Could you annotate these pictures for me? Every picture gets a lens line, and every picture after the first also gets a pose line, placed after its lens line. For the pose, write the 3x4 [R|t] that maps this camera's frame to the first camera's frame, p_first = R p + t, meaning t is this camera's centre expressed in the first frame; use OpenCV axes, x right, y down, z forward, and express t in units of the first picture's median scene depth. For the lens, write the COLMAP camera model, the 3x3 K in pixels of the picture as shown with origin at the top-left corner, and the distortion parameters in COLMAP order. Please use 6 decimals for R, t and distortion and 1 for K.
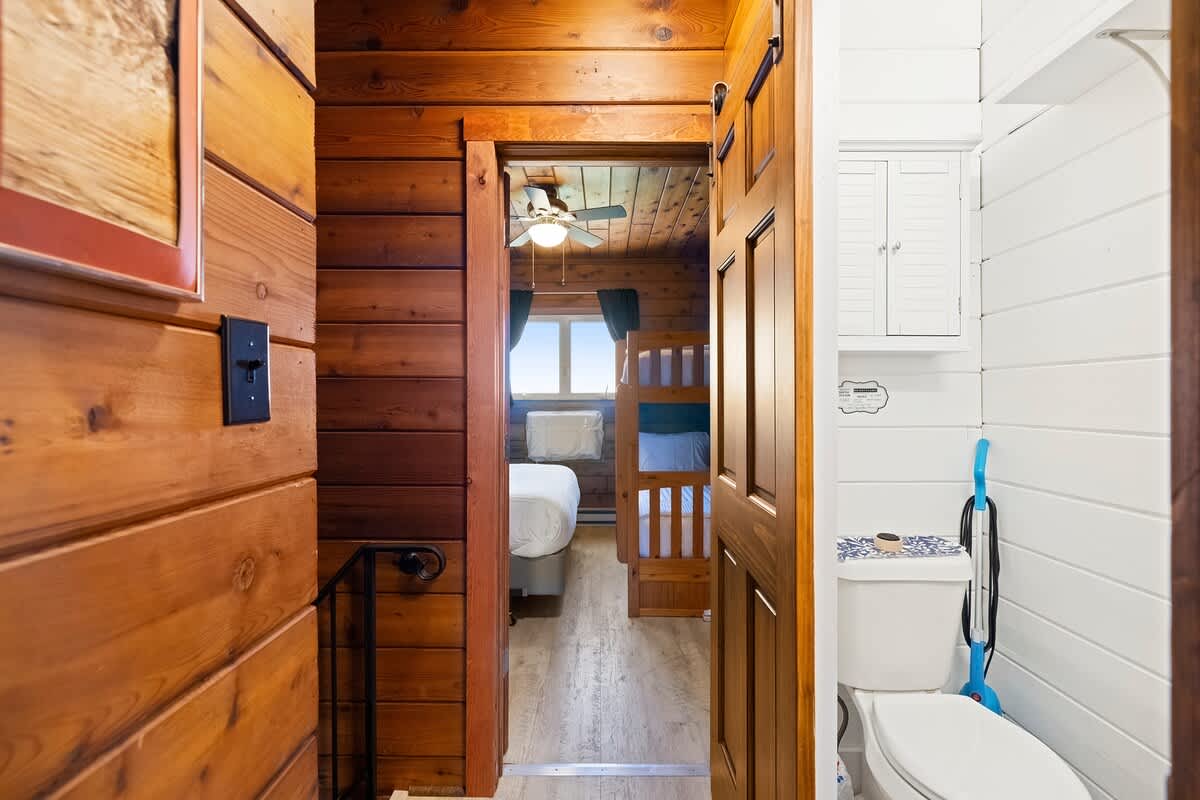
lens RADIAL K [[498.9, 0, 610.1], [0, 498.9, 397.8], [0, 0, 1]] dist [-0.000688, -0.000053]
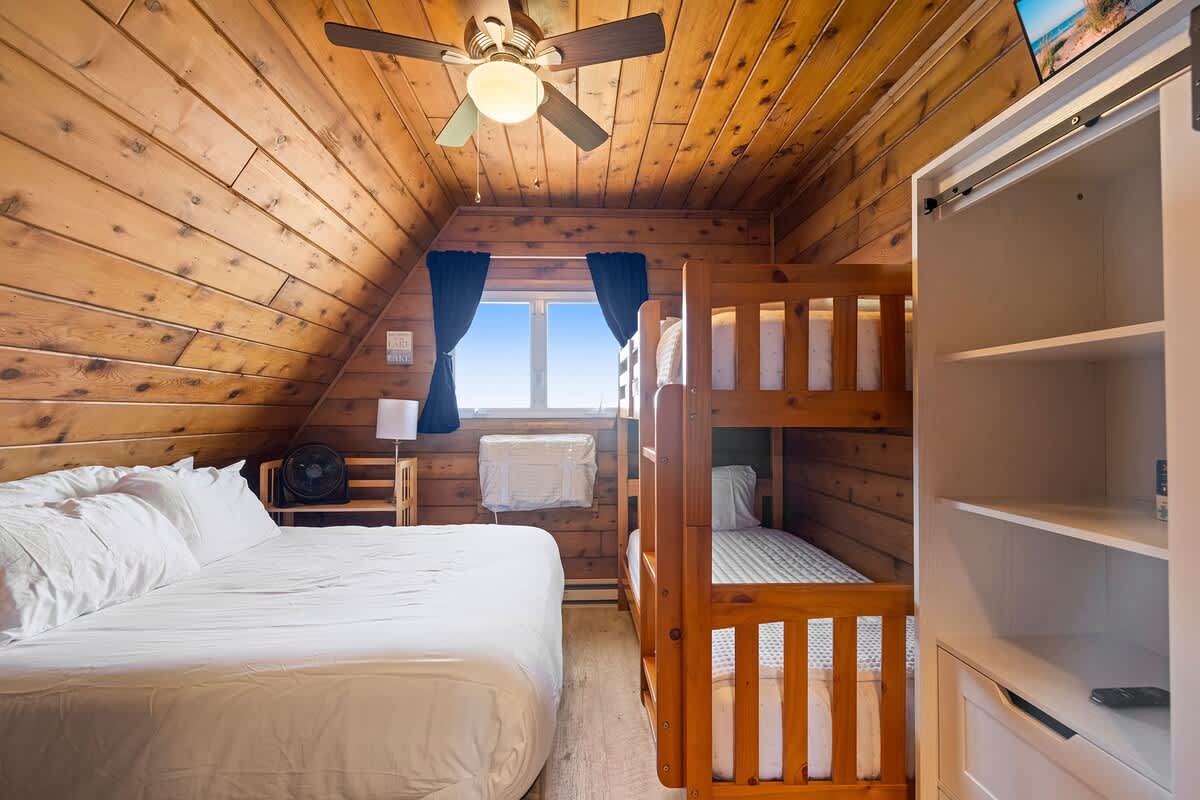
lens RADIAL K [[502.5, 0, 596.9], [0, 502.5, 401.7], [0, 0, 1]] dist [0.001828, 0.000311]
pose [[0.999598, -0.000047, 0.028367, -0.032530], [0.000761, 0.999683, -0.025179, -0.000461], [-0.028356, 0.025191, 0.999280, 0.339022]]
